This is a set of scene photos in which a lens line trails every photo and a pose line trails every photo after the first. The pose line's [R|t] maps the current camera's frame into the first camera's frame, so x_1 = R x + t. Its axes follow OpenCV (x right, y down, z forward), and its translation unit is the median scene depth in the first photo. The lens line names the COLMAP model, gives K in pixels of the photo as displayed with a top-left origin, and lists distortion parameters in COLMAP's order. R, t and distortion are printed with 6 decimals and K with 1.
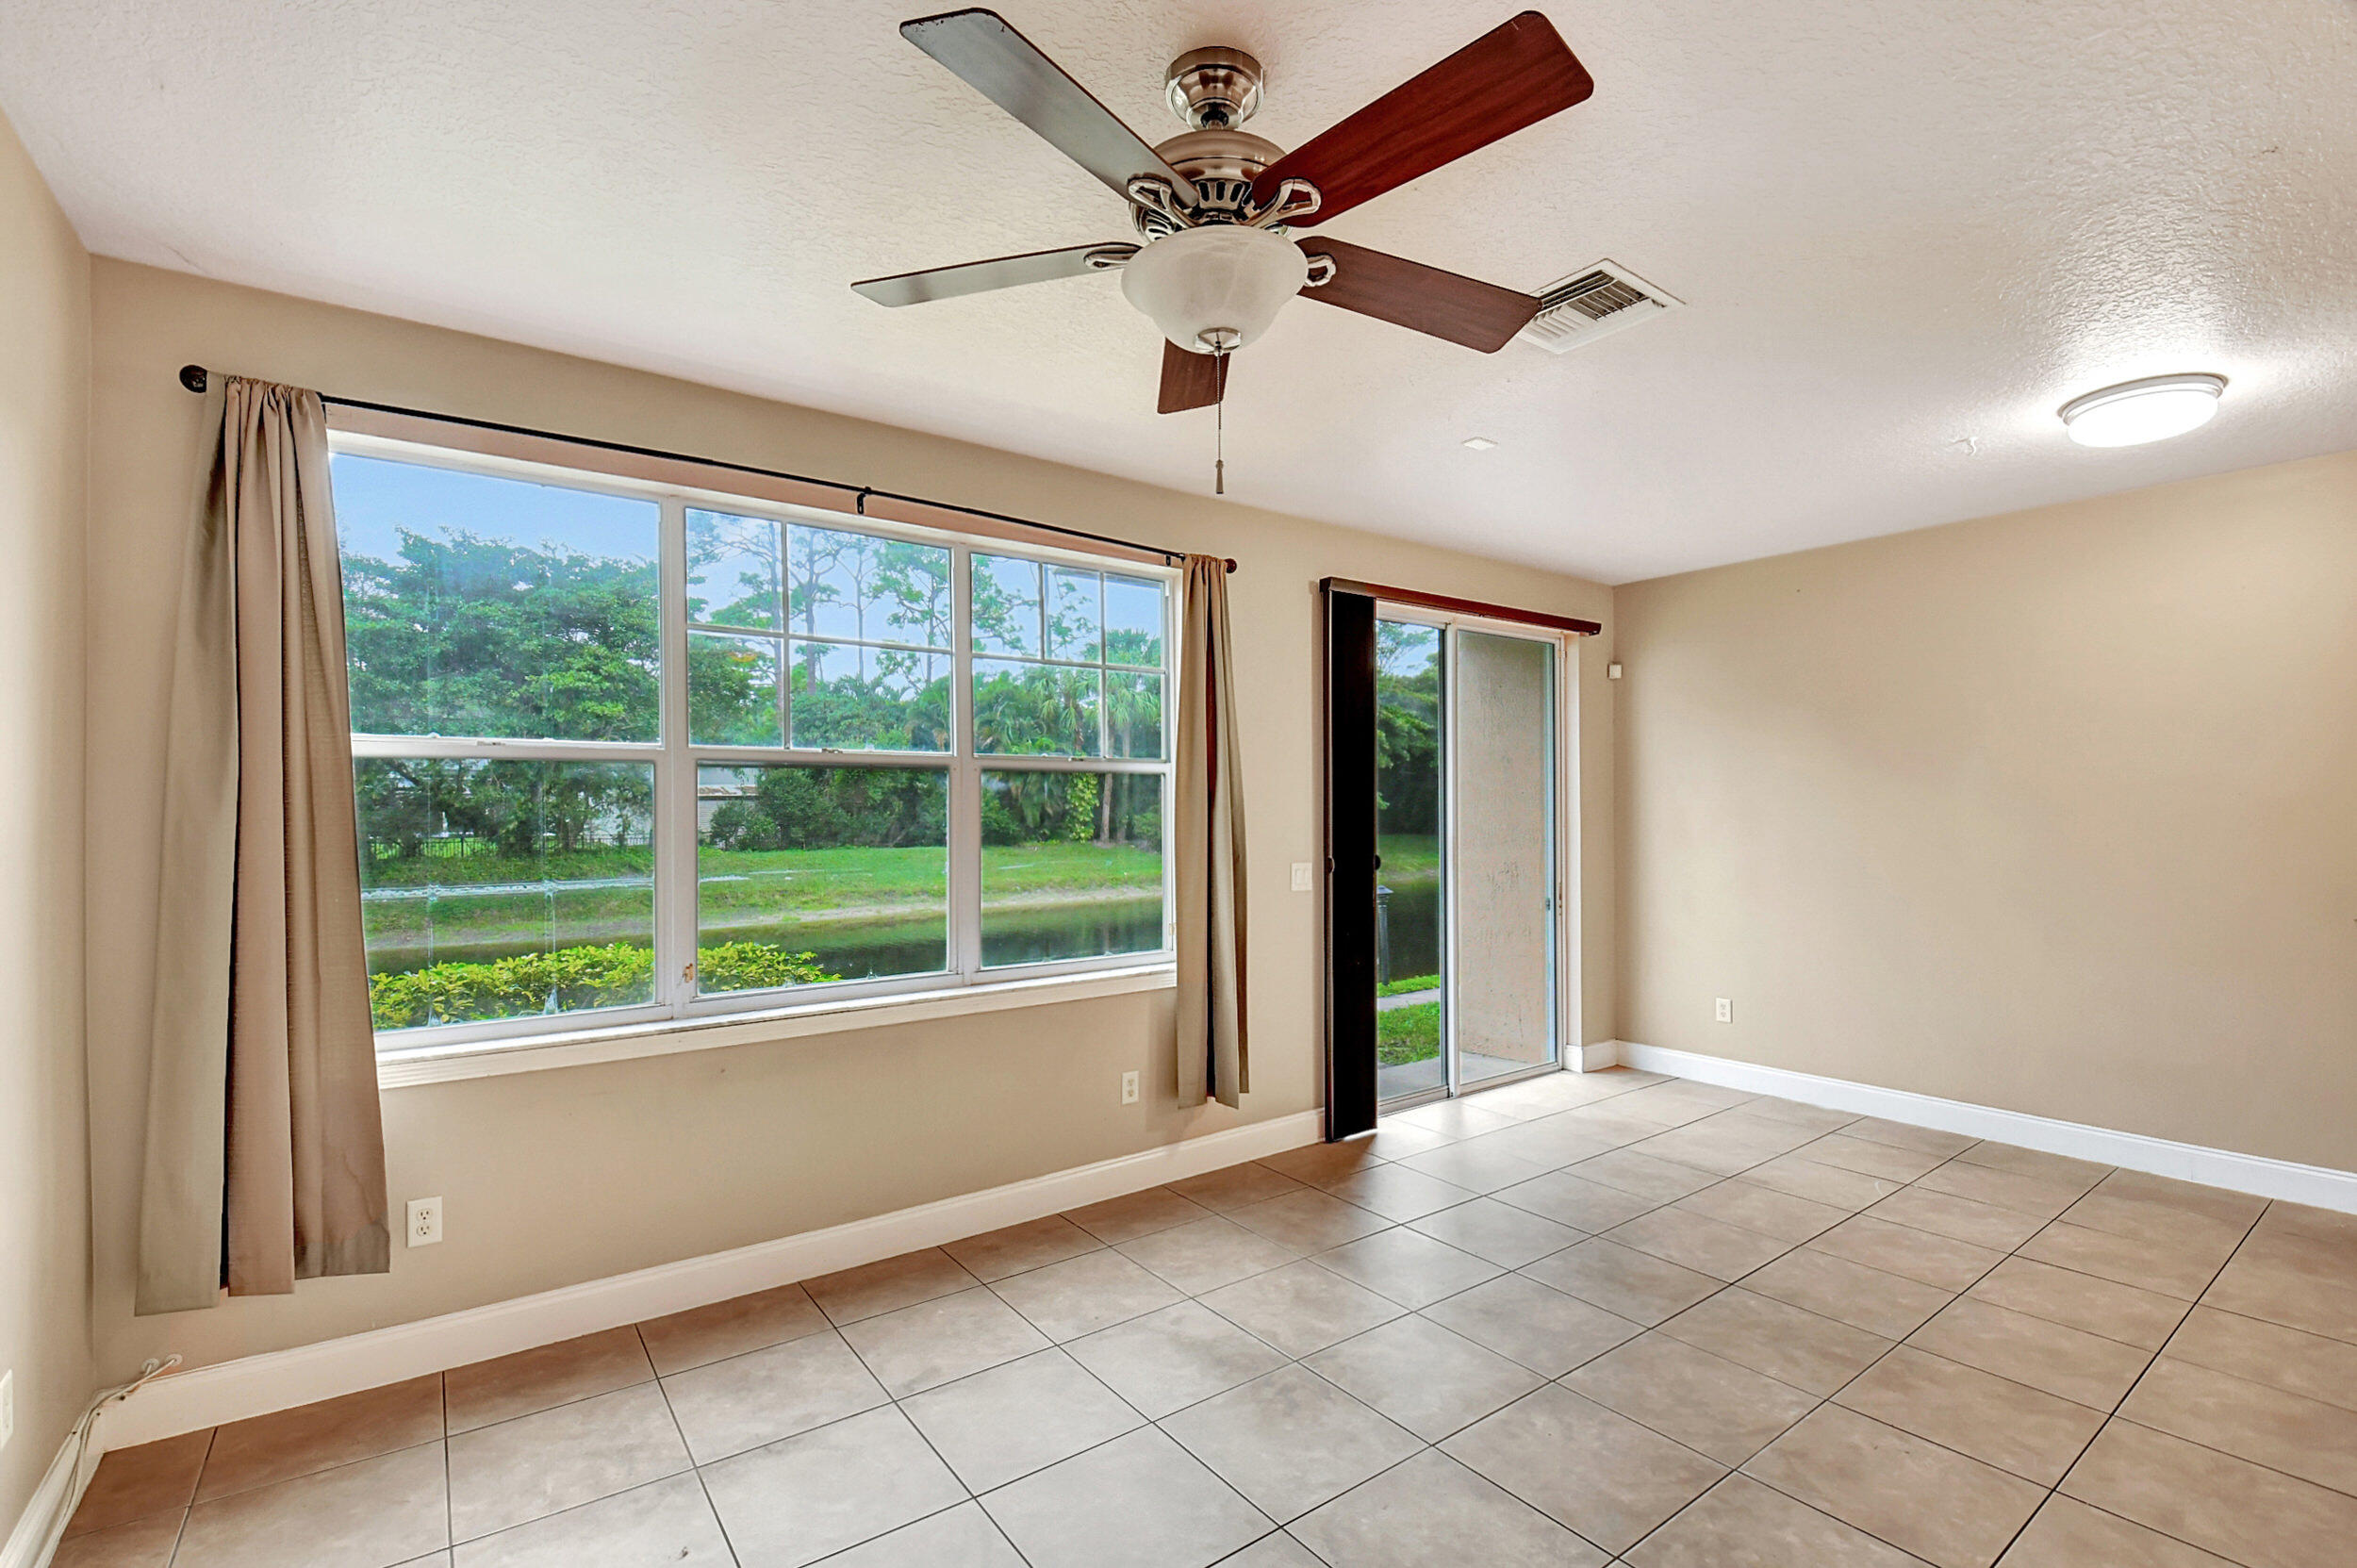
lens RADIAL K [[1045.9, 0, 1182.3], [0, 1045.9, 809.2], [0, 0, 1]] dist [0.004441, -0.018105]
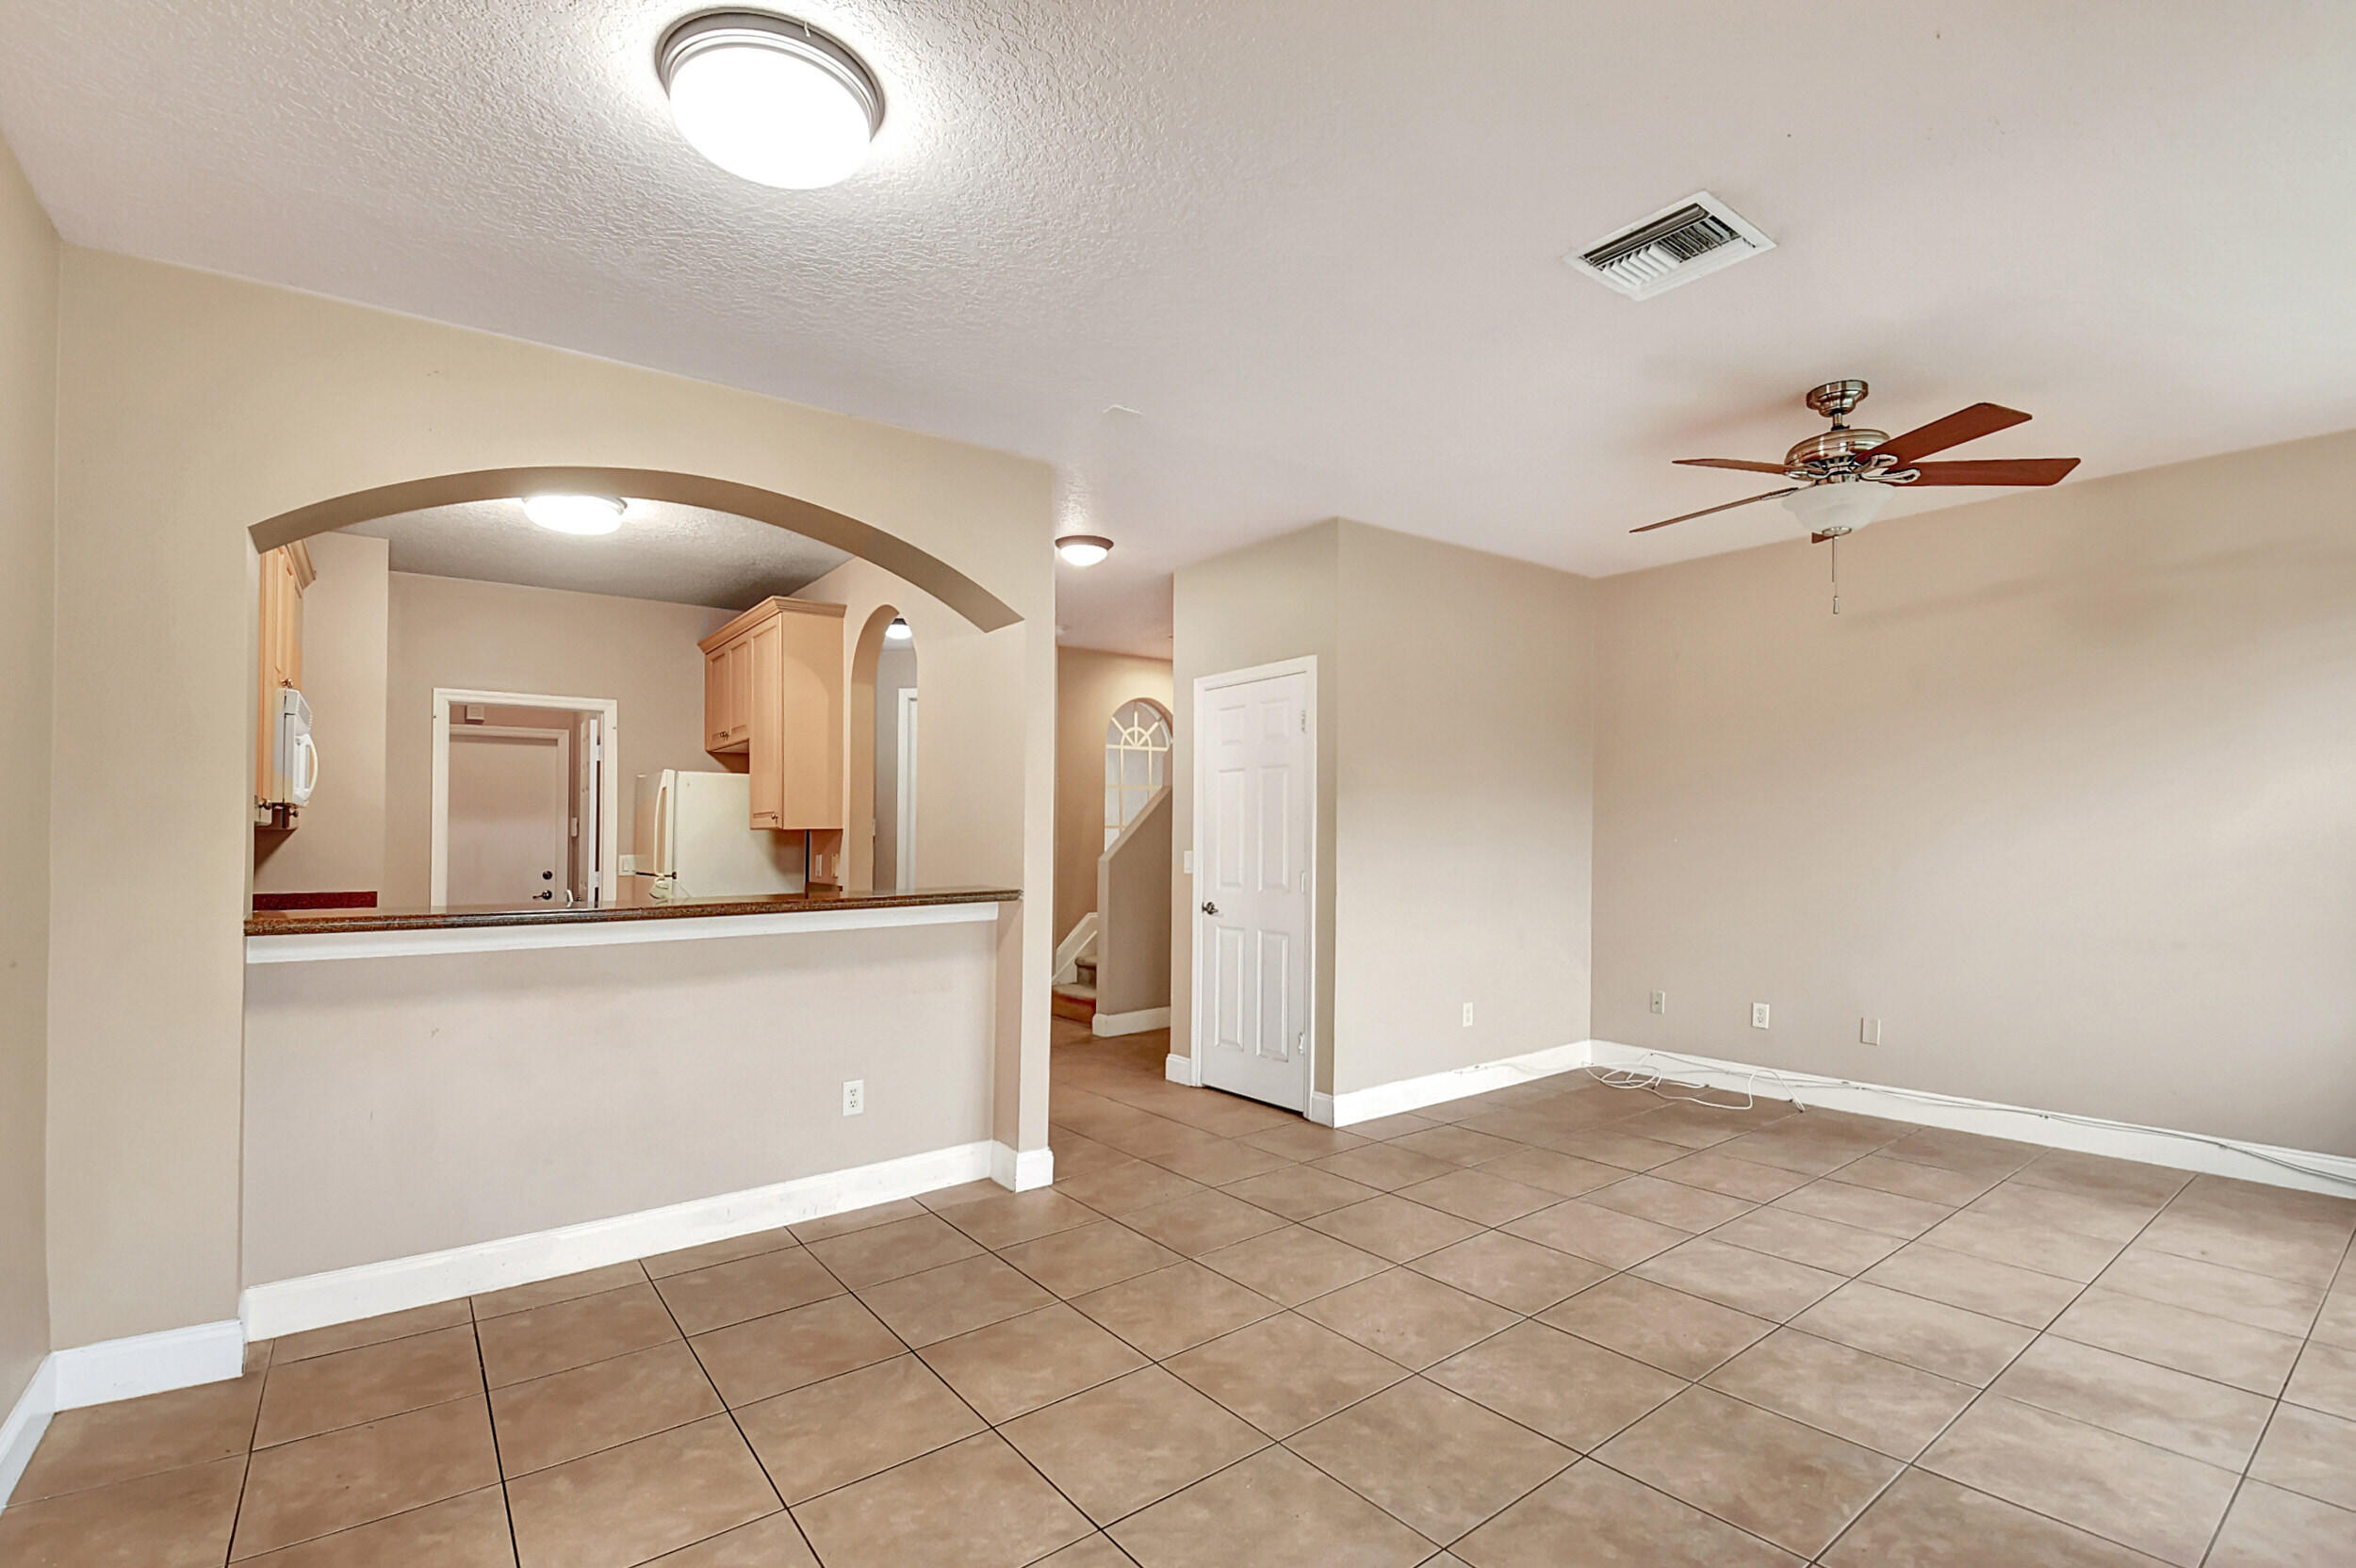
lens RADIAL K [[1082.0, 0, 1178.0], [0, 1082.0, 784.0], [0, 0, 1]] dist [-0.004546, -0.020097]
pose [[-0.999816, 0.011795, -0.015095, 0.526471], [0.012386, 0.999136, -0.039675, 0.029846], [0.014614, -0.039854, -0.999099, 1.258857]]
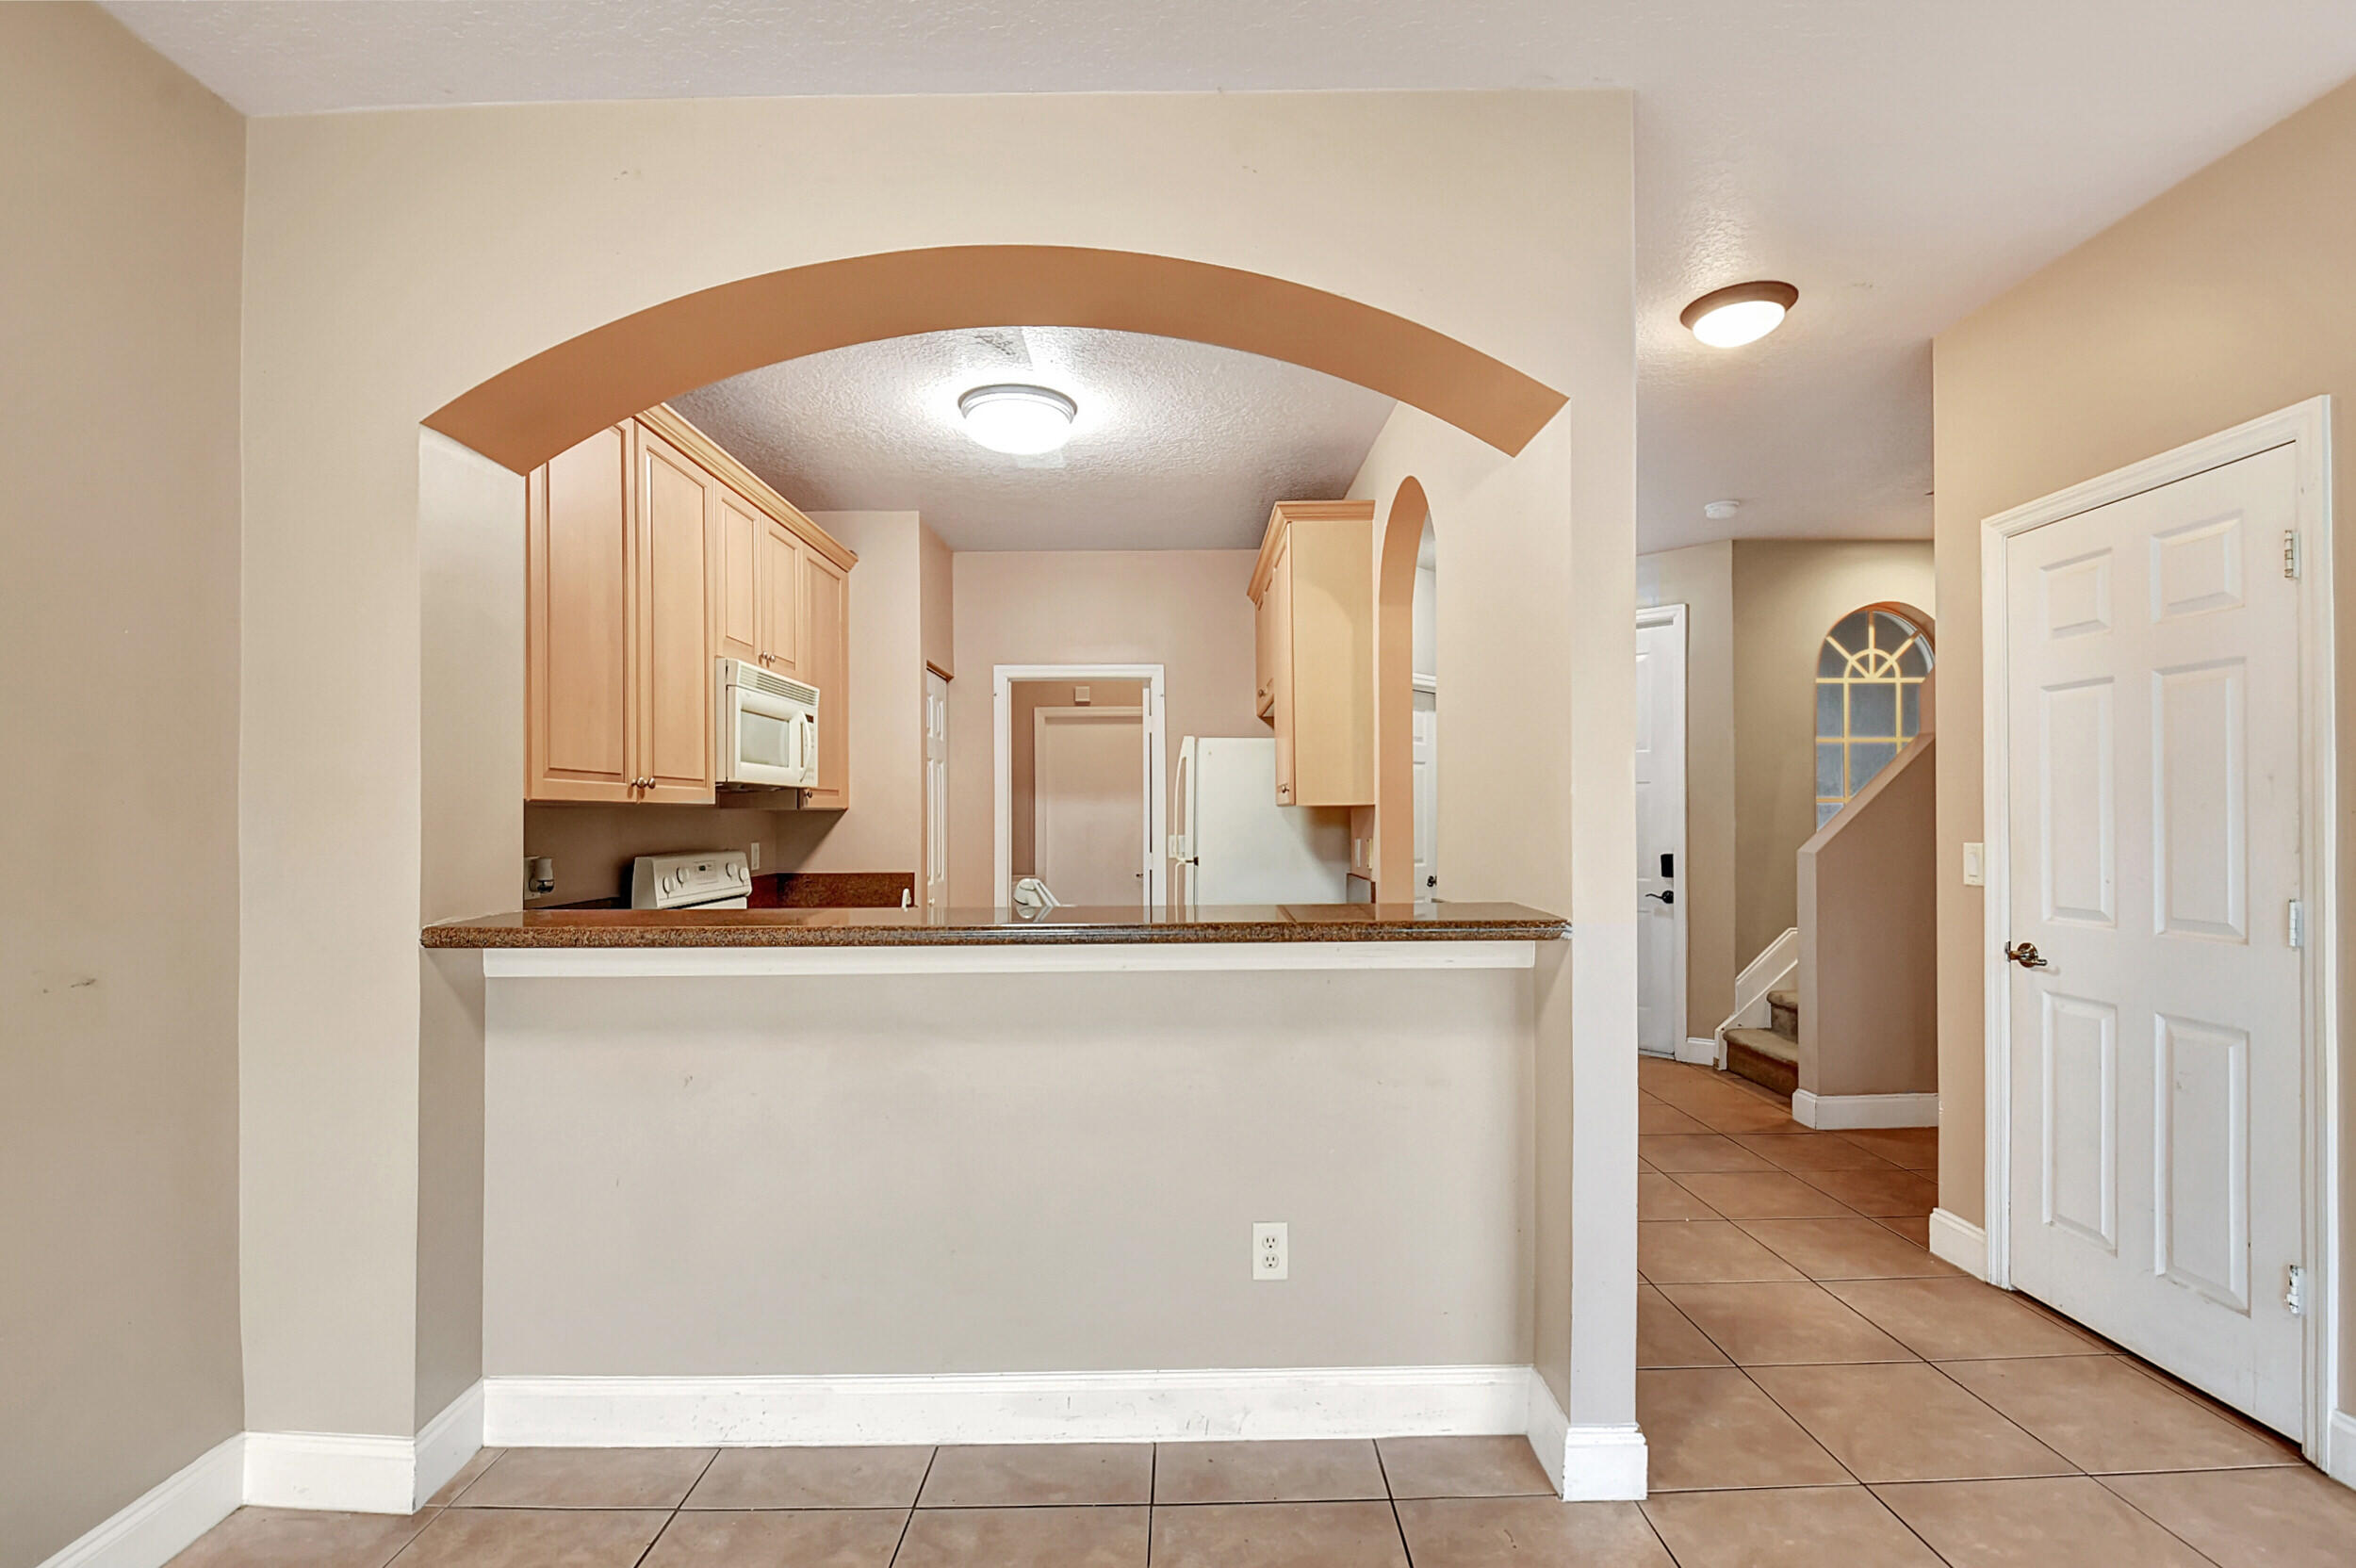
lens RADIAL K [[1045.4, 0, 1181.8], [0, 1045.4, 809.2], [0, 0, 1]] dist [0.004441, -0.018105]
pose [[-0.813390, 0.013591, 0.581560, 0.519499], [0.013854, 0.999896, -0.003992, 0.032816], [-0.581554, 0.004810, -0.813494, 0.769952]]
